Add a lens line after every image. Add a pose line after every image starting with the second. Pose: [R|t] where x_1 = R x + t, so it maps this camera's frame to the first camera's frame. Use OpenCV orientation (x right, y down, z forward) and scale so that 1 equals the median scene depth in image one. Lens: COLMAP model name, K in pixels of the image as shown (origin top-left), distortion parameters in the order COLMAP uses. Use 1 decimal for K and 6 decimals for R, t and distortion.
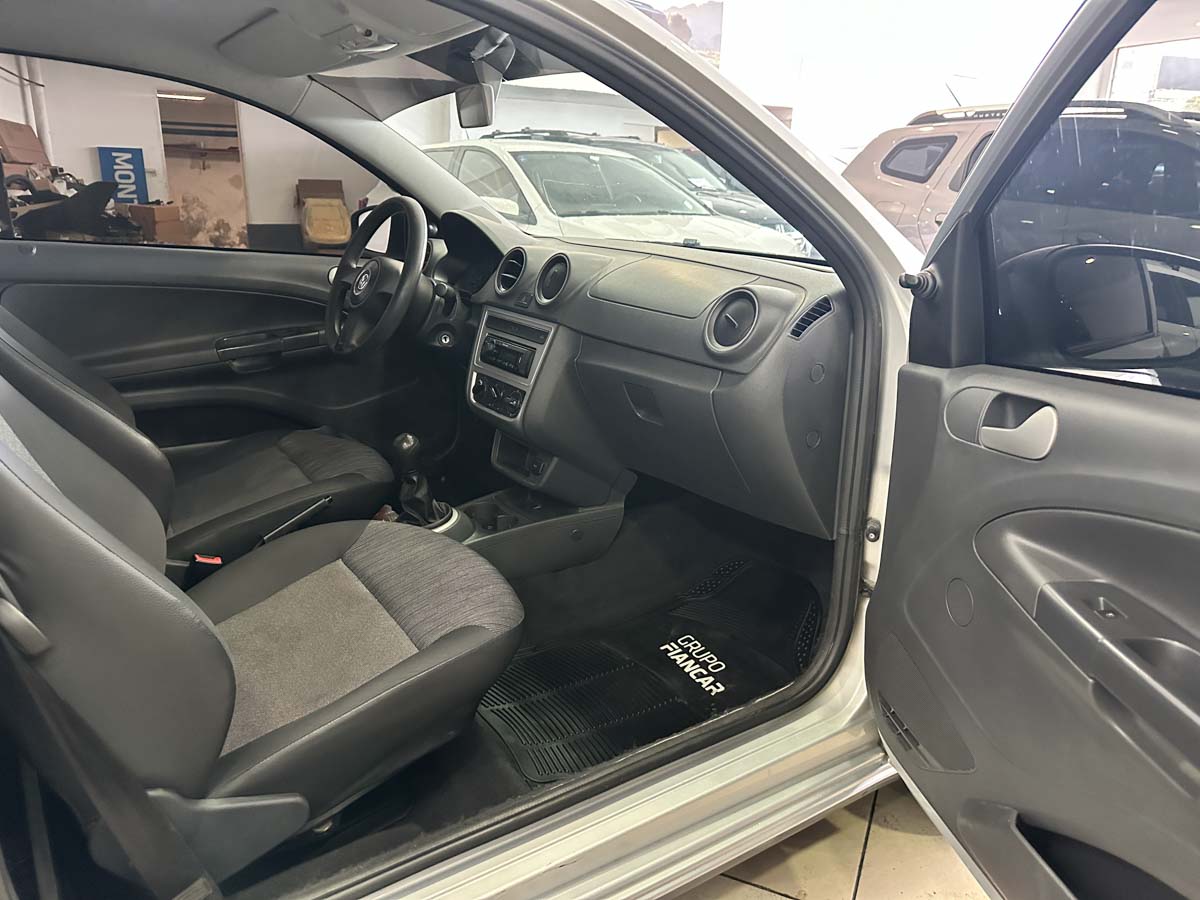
lens RADIAL K [[825.4, 0, 596.8], [0, 825.4, 435.0], [0, 0, 1]] dist [0.072598, -0.099127]
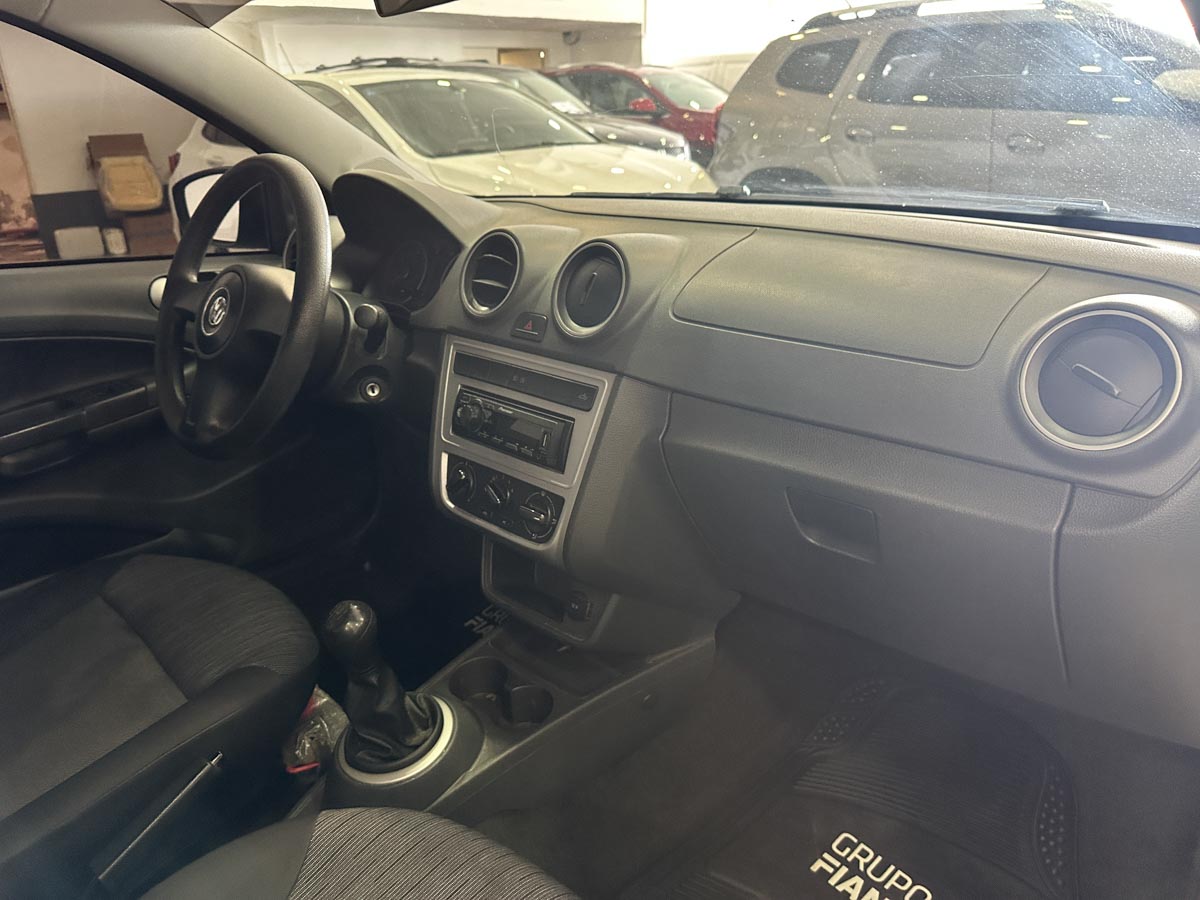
lens RADIAL K [[850.3, 0, 592.3], [0, 850.3, 426.9], [0, 0, 1]] dist [0.003497, -0.004254]
pose [[0.981948, -0.118635, 0.147322, -0.130035], [0.109567, 0.991634, 0.068239, -0.122377], [-0.154185, -0.050865, 0.986732, 0.398992]]
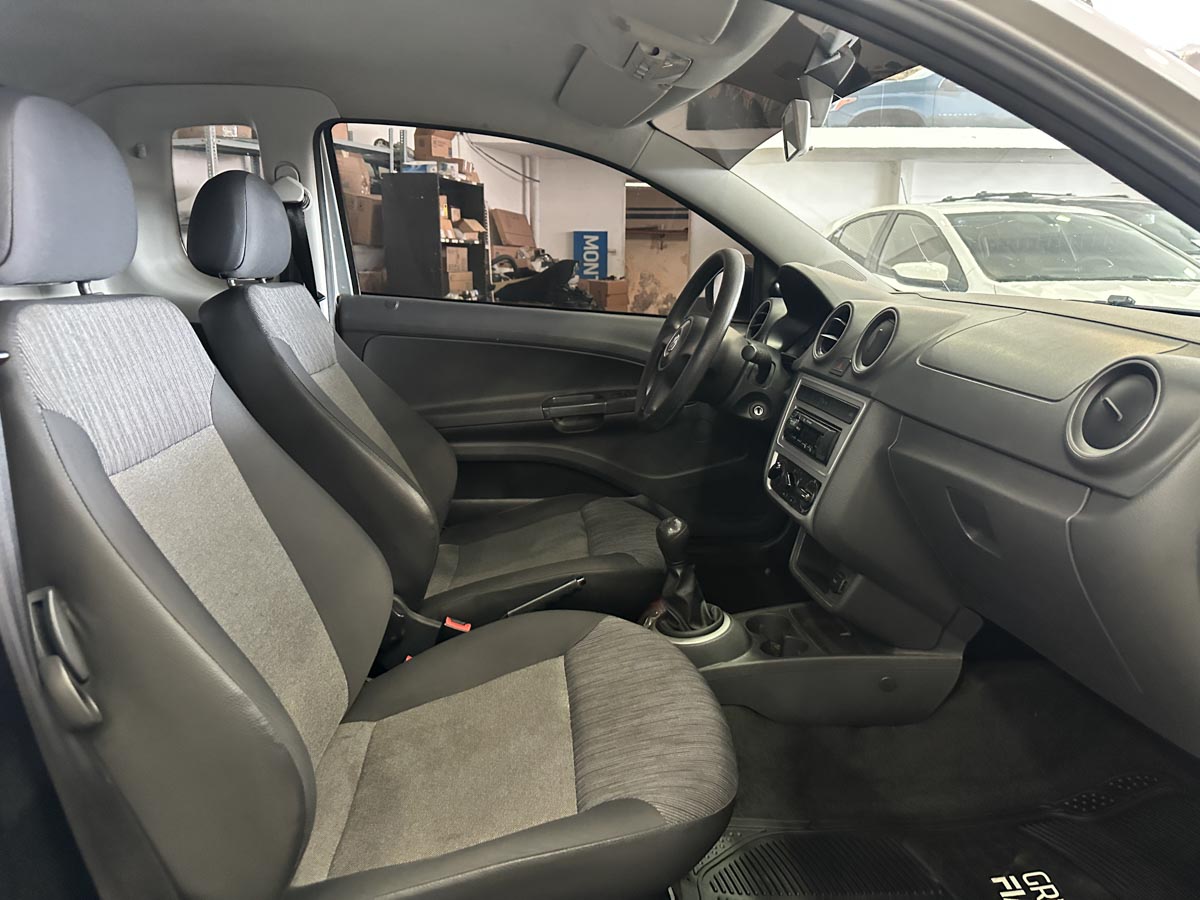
lens RADIAL K [[825.4, 0, 596.8], [0, 825.4, 435.0], [0, 0, 1]] dist [0.072598, -0.099127]
pose [[0.871899, 0.080718, -0.482987, 0.090434], [-0.121407, 0.991159, -0.053521, -0.027308], [0.474397, 0.105303, 0.873990, 0.198345]]
